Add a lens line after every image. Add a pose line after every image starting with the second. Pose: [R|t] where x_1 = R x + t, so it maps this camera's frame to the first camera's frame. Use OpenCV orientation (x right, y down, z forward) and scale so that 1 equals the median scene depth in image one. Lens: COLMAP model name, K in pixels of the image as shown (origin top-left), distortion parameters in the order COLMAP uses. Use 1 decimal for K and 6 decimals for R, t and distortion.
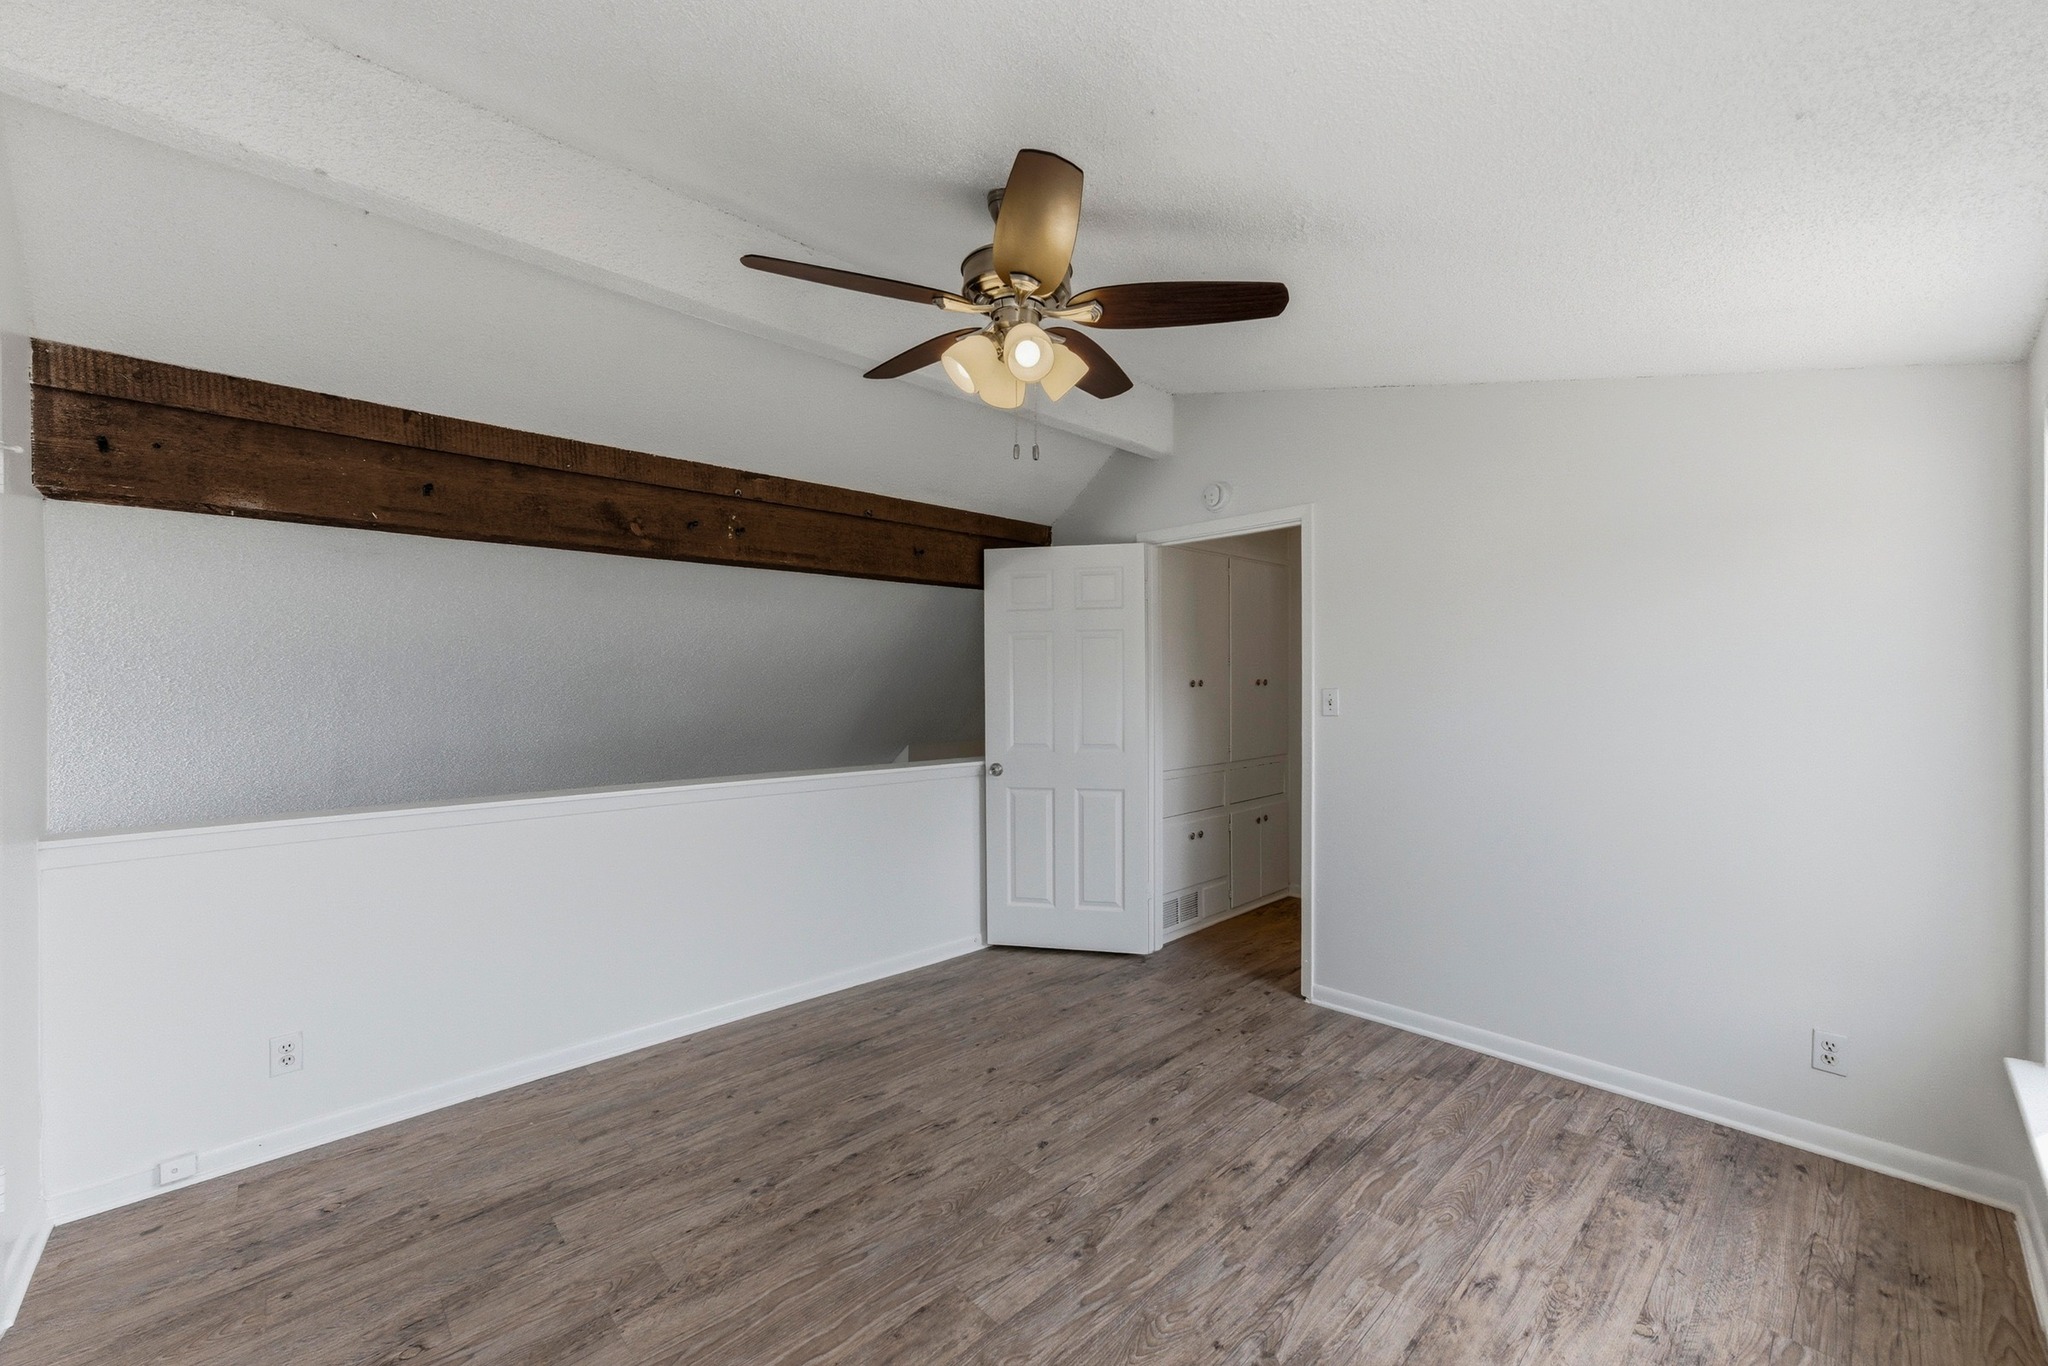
lens RADIAL K [[805.9, 0, 1021.8], [0, 805.9, 683.8], [0, 0, 1]] dist [0.003024, 0.000191]
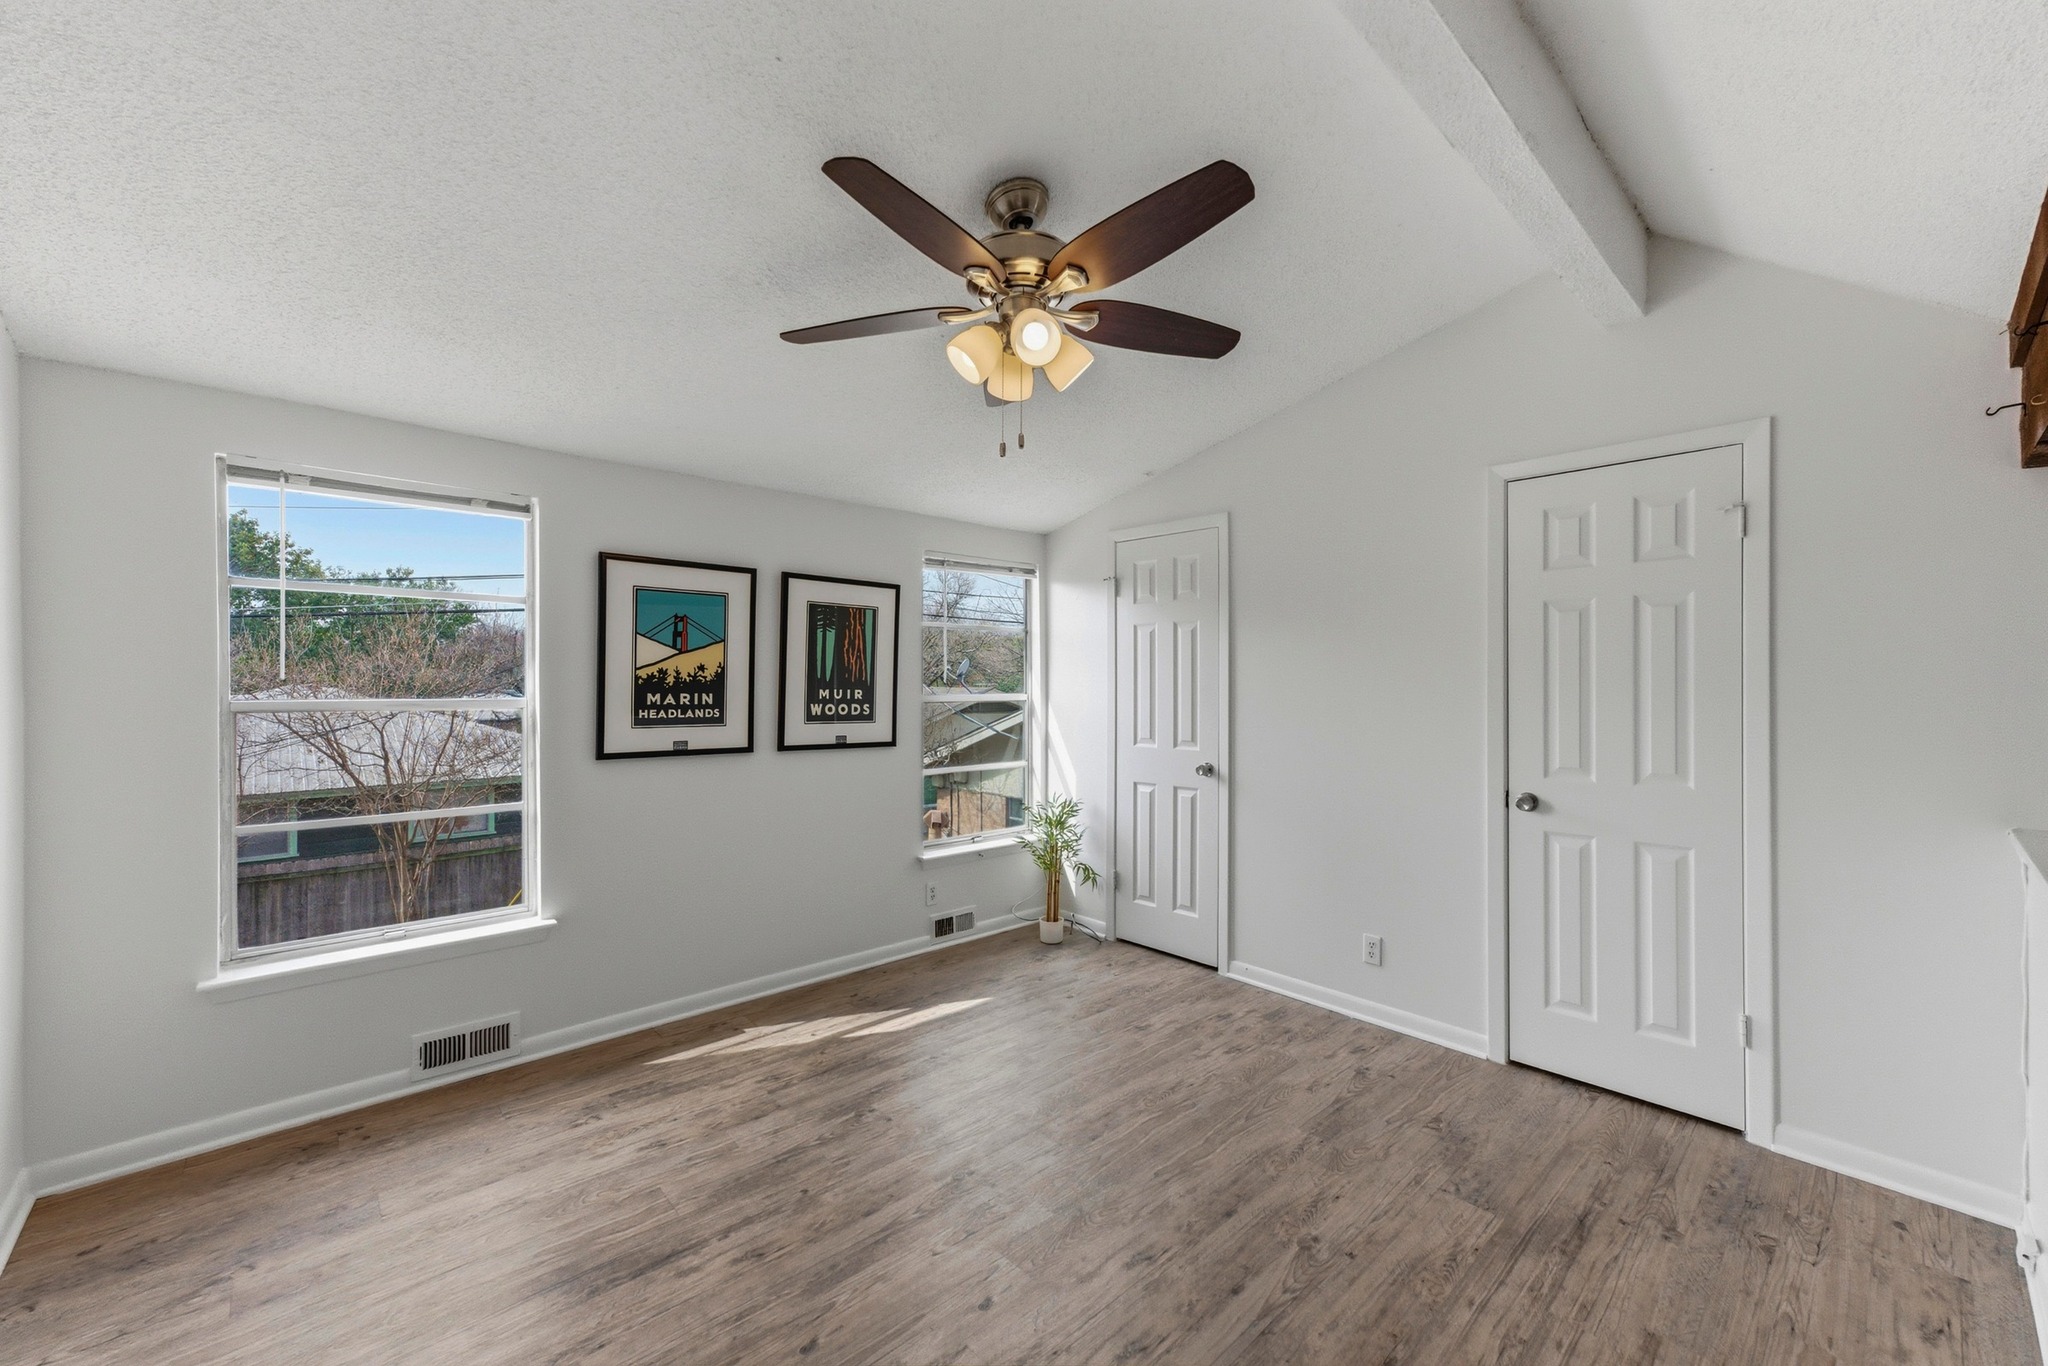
lens RADIAL K [[805.9, 0, 1018.3], [0, 805.9, 686.2], [0, 0, 1]] dist [0.003024, 0.000191]
pose [[-0.999801, 0.001624, 0.019883, -0.020828], [0.001854, 0.999931, 0.011572, 0.004751], [-0.019862, 0.011606, -0.999735, 1.933002]]
